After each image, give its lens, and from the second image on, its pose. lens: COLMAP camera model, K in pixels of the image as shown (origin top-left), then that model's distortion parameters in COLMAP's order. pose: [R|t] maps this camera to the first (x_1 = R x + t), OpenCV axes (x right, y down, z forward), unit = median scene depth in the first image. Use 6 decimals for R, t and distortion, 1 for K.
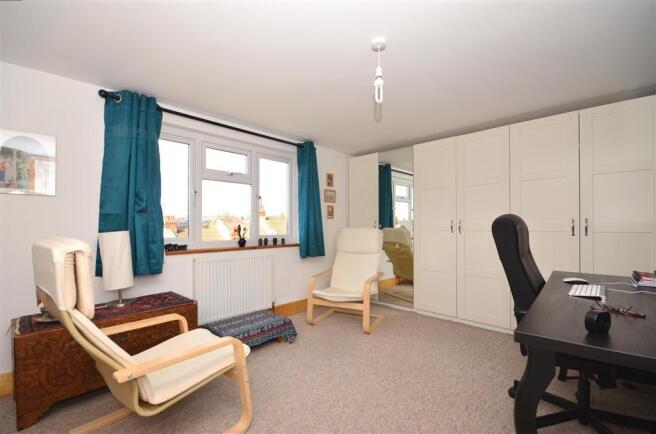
lens RADIAL K [[285.3, 0, 328.8], [0, 285.3, 220.9], [0, 0, 1]] dist [0.001120, 0.000213]
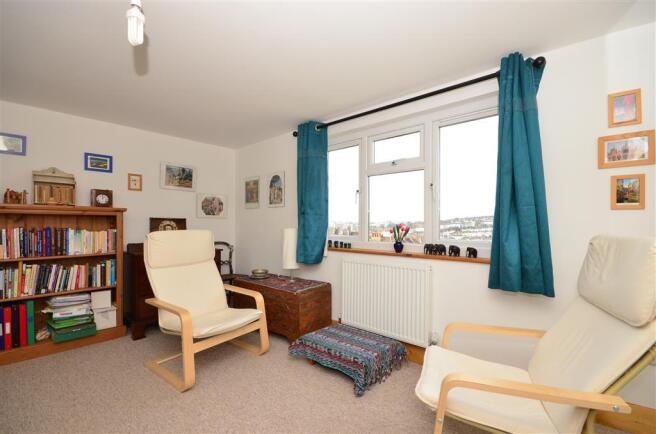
lens RADIAL K [[285.3, 0, 328.8], [0, 285.3, 221.1], [0, 0, 1]] dist [0.001120, 0.000213]
pose [[0.059278, -0.012273, -0.998166, 0.524187], [0.006059, 0.999910, -0.011934, 0.014211], [0.998223, -0.005340, 0.059347, 0.841207]]
